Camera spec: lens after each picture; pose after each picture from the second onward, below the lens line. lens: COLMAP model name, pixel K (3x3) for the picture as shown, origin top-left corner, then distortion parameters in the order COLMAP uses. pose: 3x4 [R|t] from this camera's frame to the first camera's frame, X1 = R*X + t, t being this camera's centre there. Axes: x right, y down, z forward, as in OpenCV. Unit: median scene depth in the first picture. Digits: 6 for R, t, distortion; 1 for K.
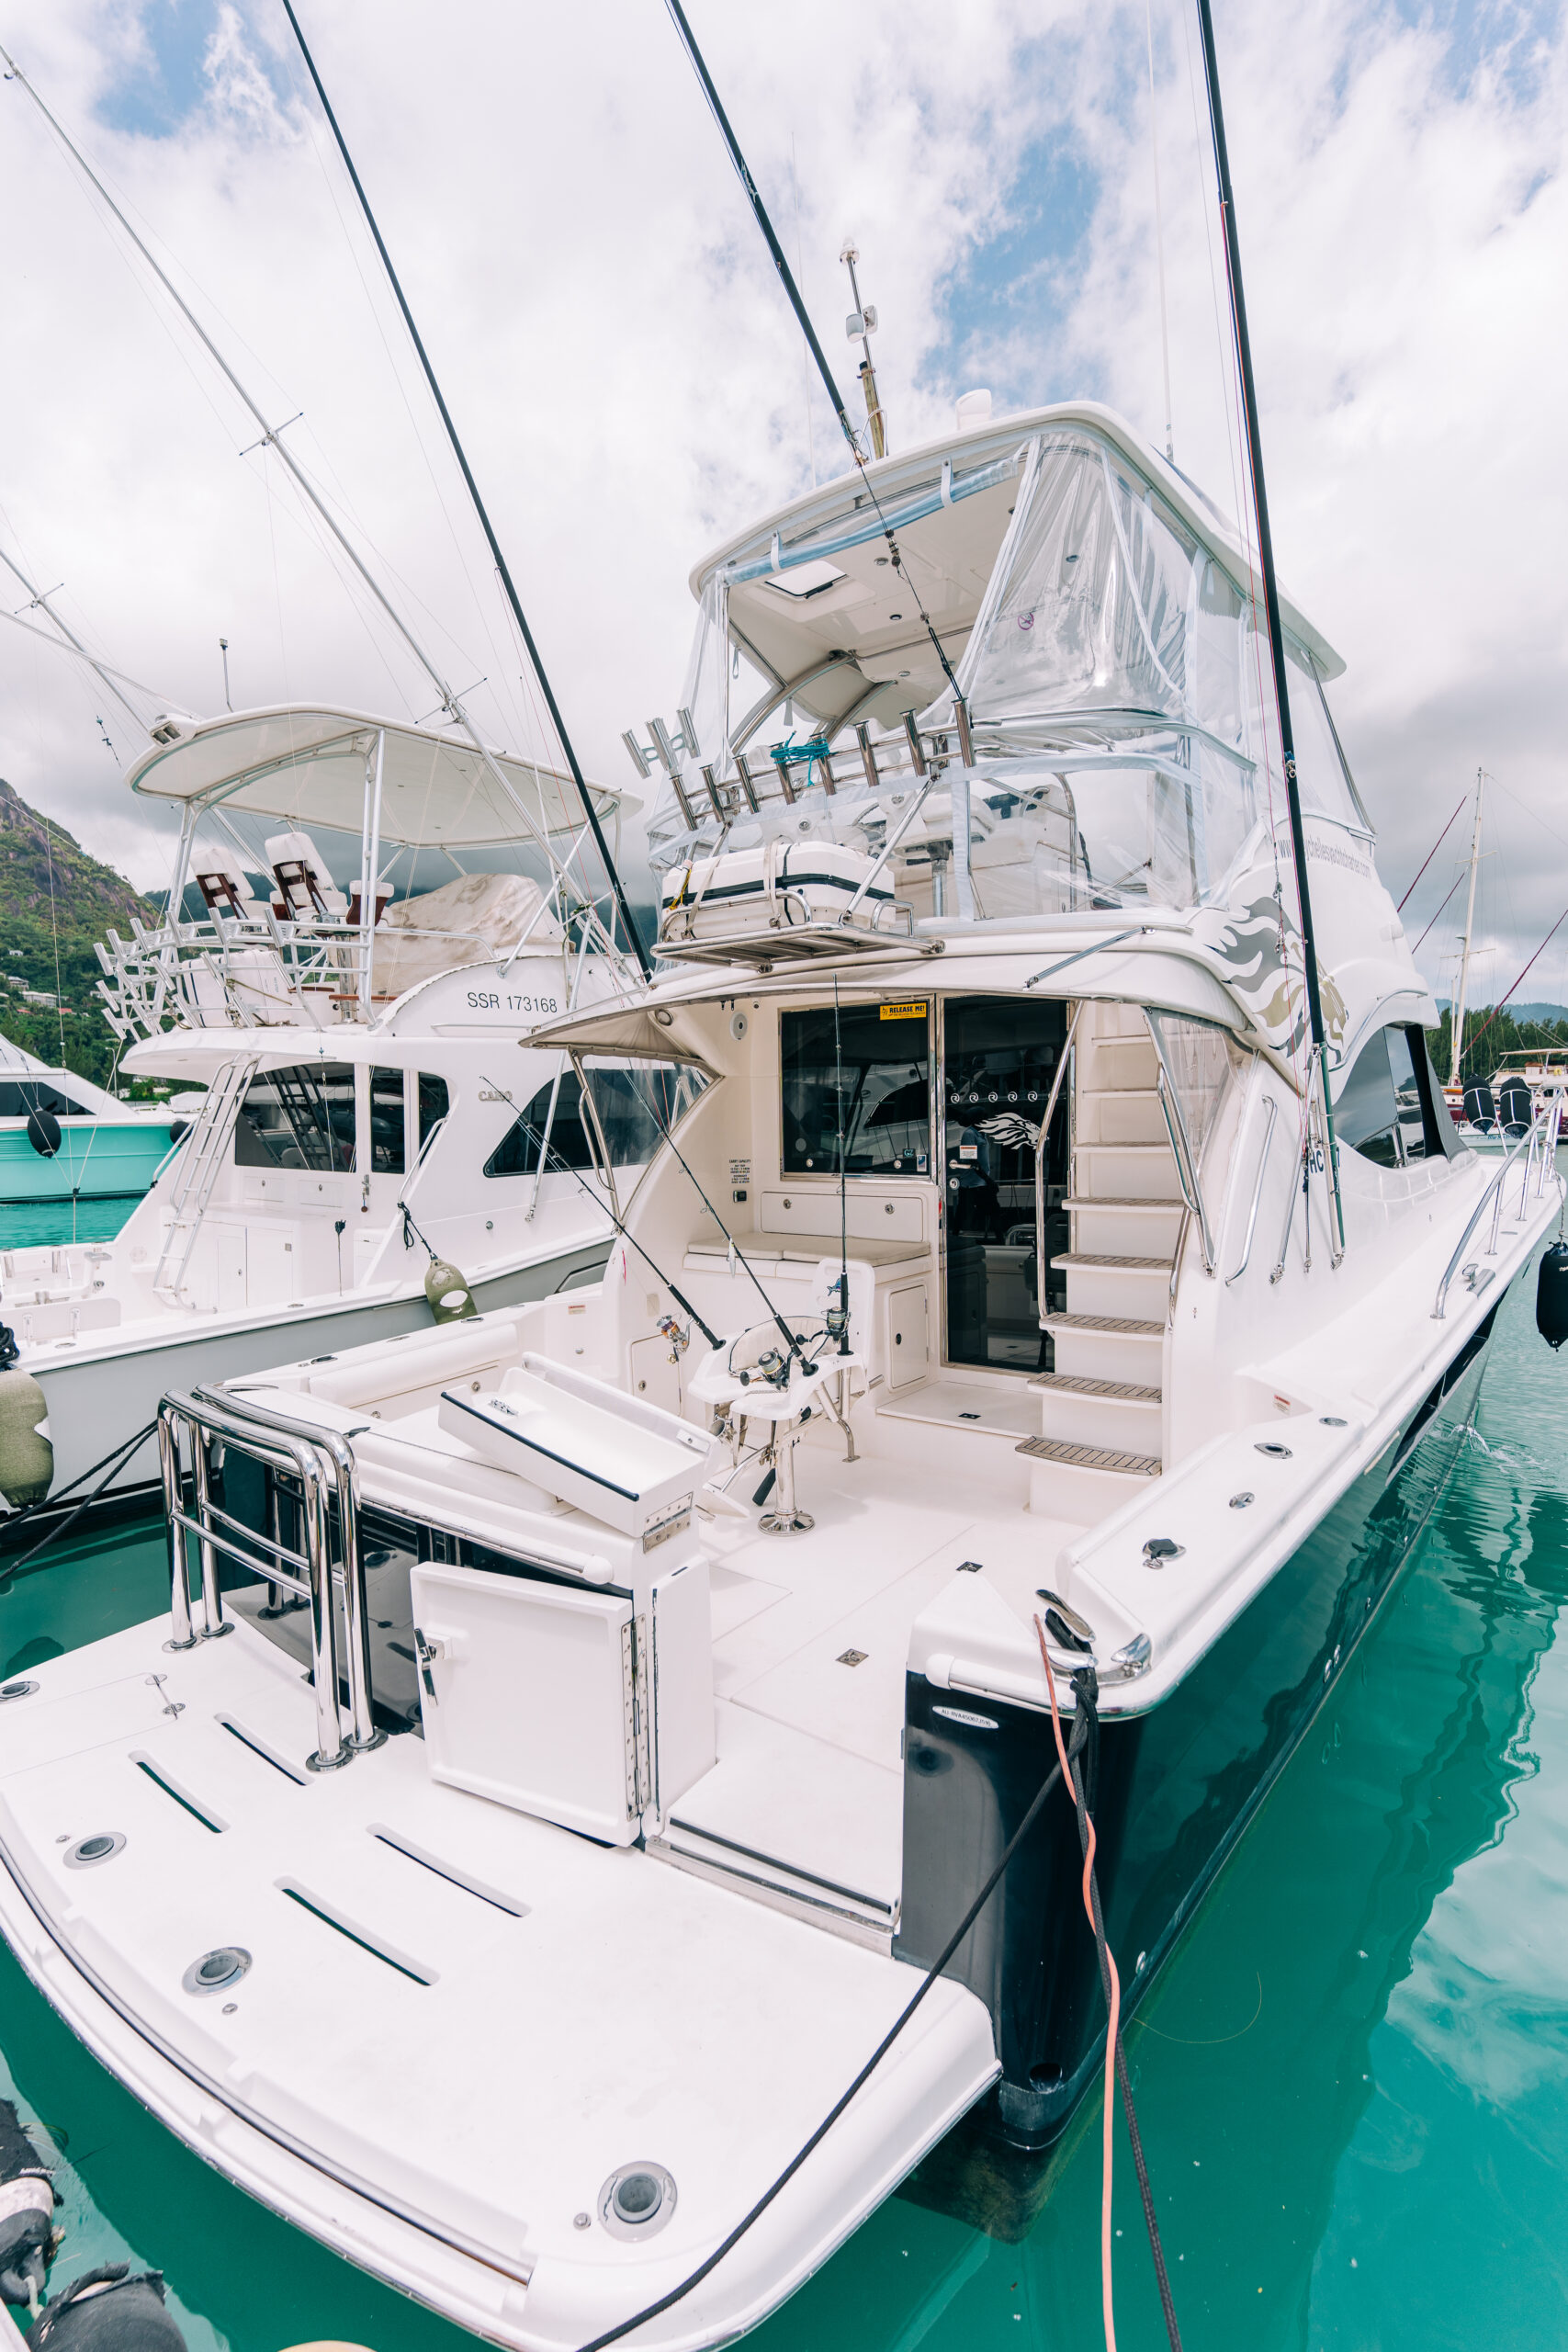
lens RADIAL K [[1120.3, 0, 784.0], [0, 1120.3, 1176.0], [0, 0, 1]] dist [-0.002527, 0.000002]
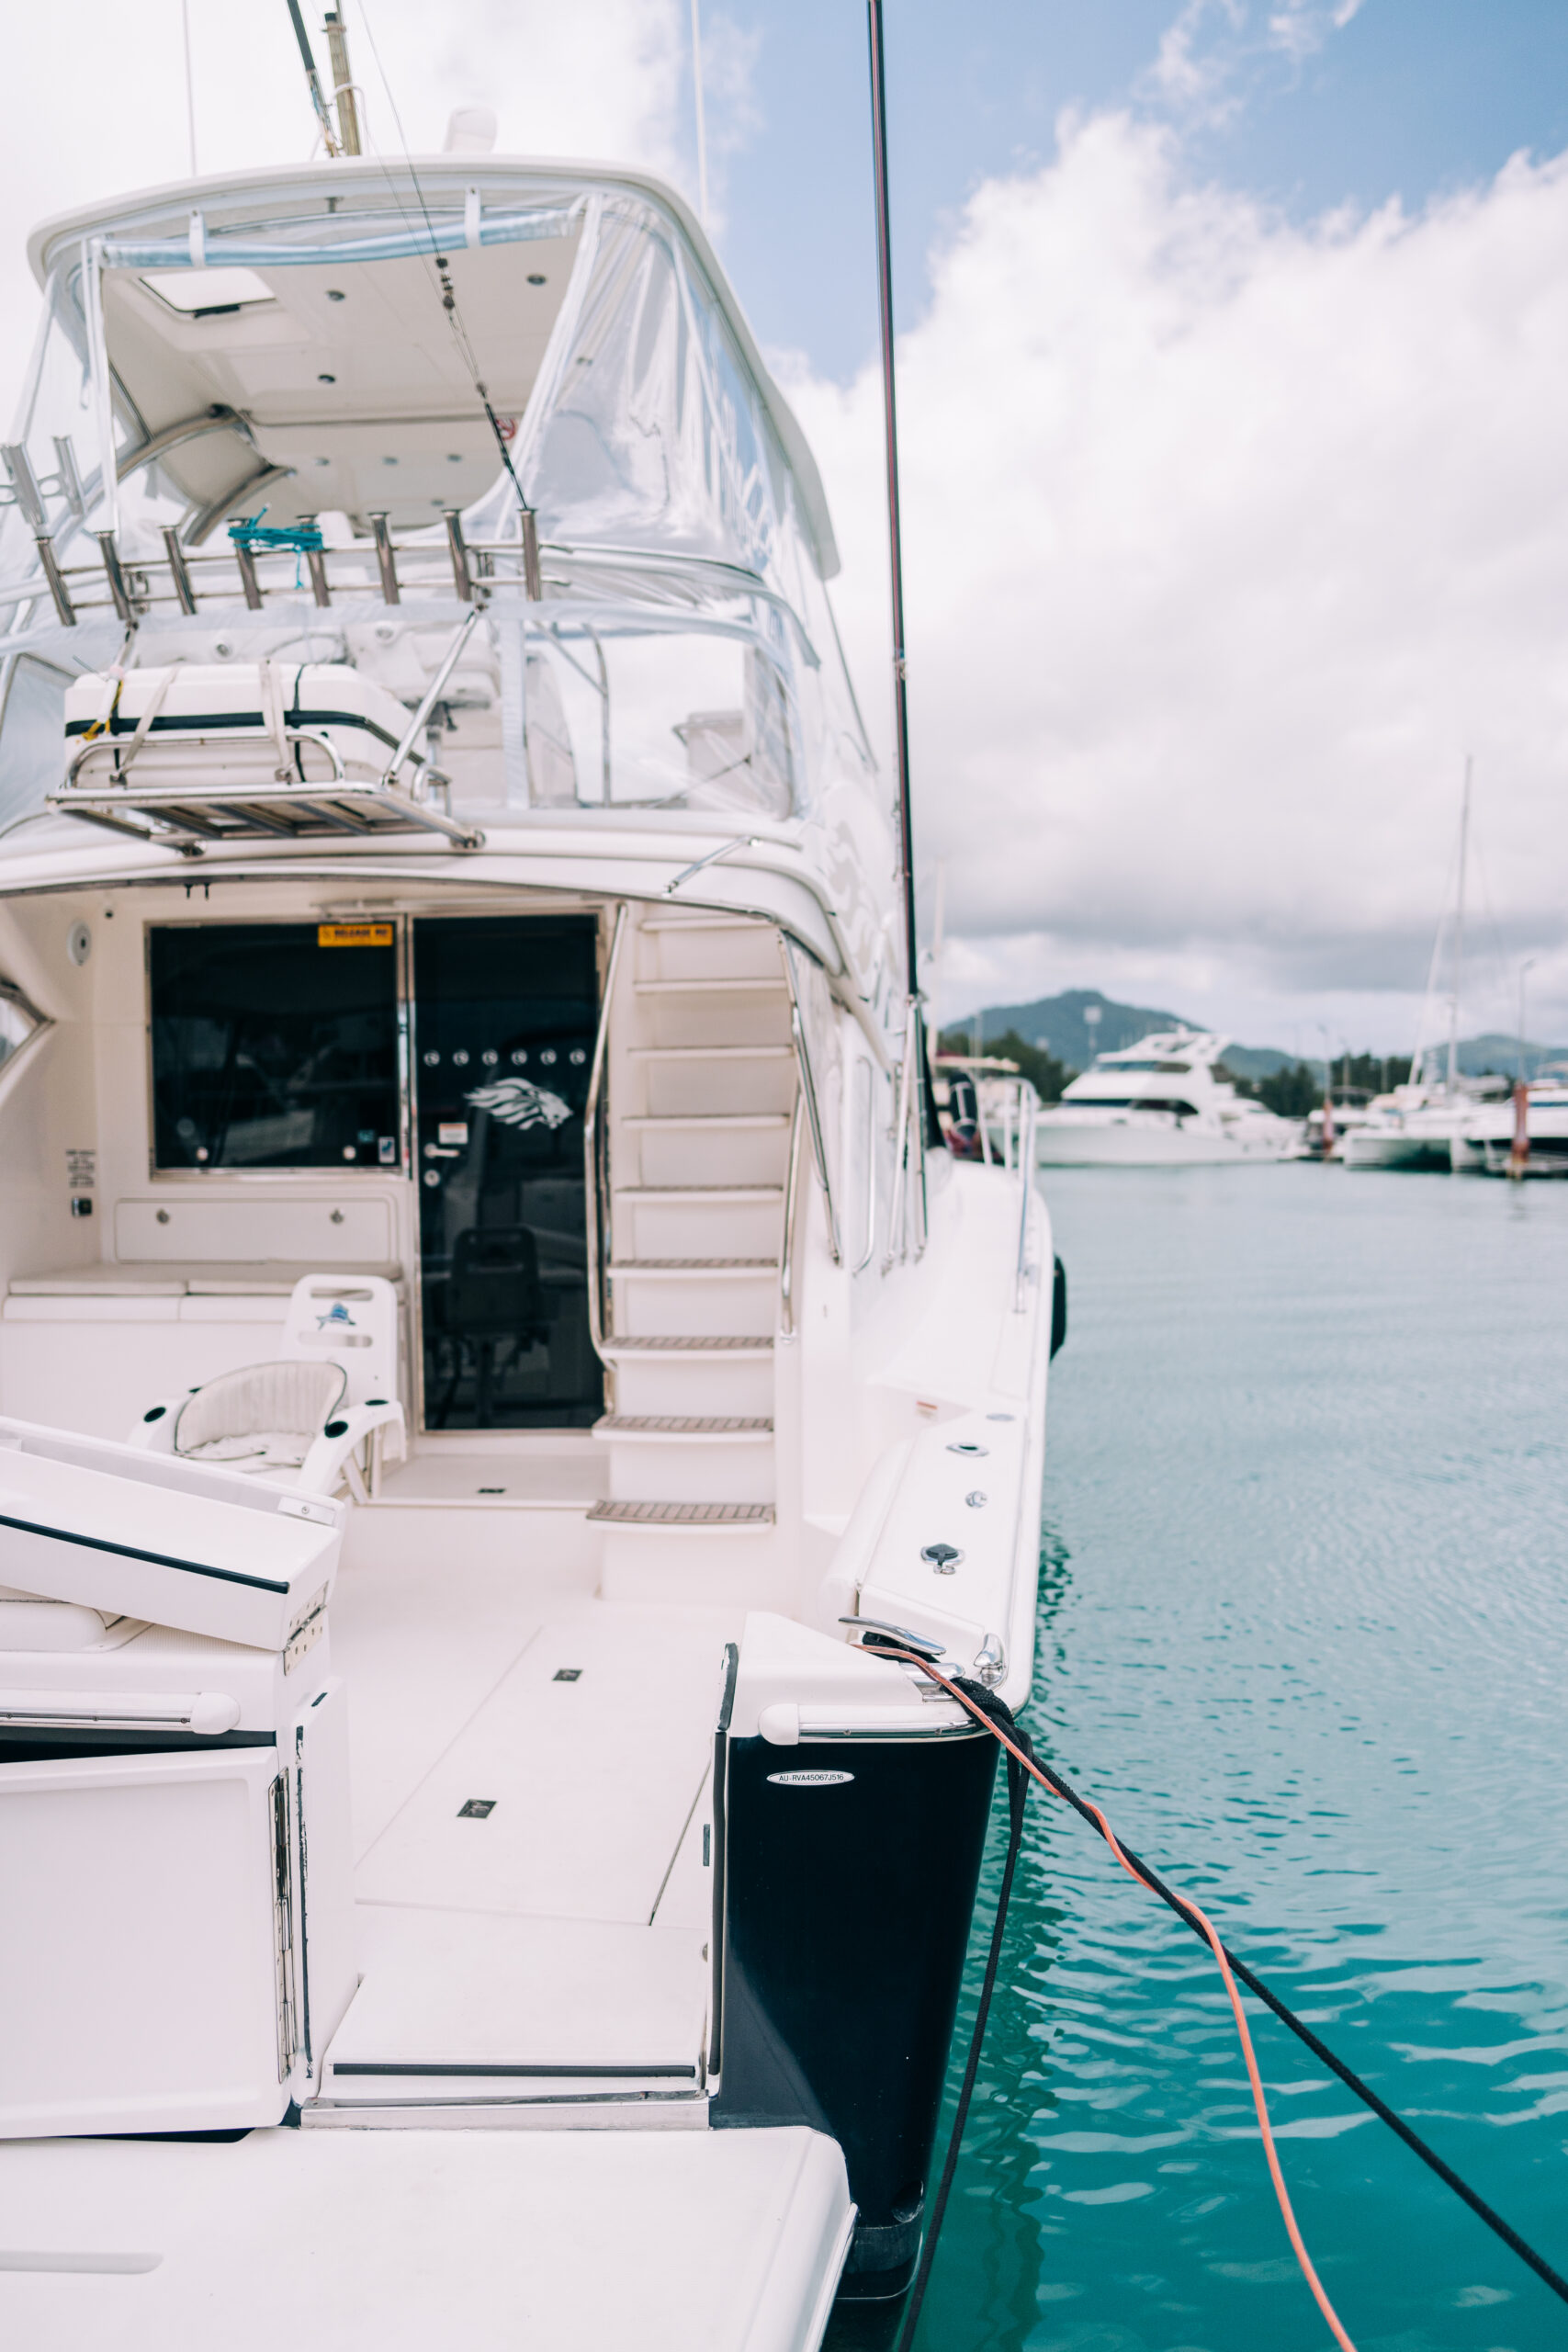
lens RADIAL K [[1587.4, 0, 784.0], [0, 1587.4, 1176.0], [0, 0, 1]] dist [-0.005678, 0.000674]
pose [[0.857223, -0.009956, 0.514849, -0.220042], [0.026218, 0.999360, -0.024327, 0.044537], [-0.514278, 0.034352, 0.856935, 0.018535]]
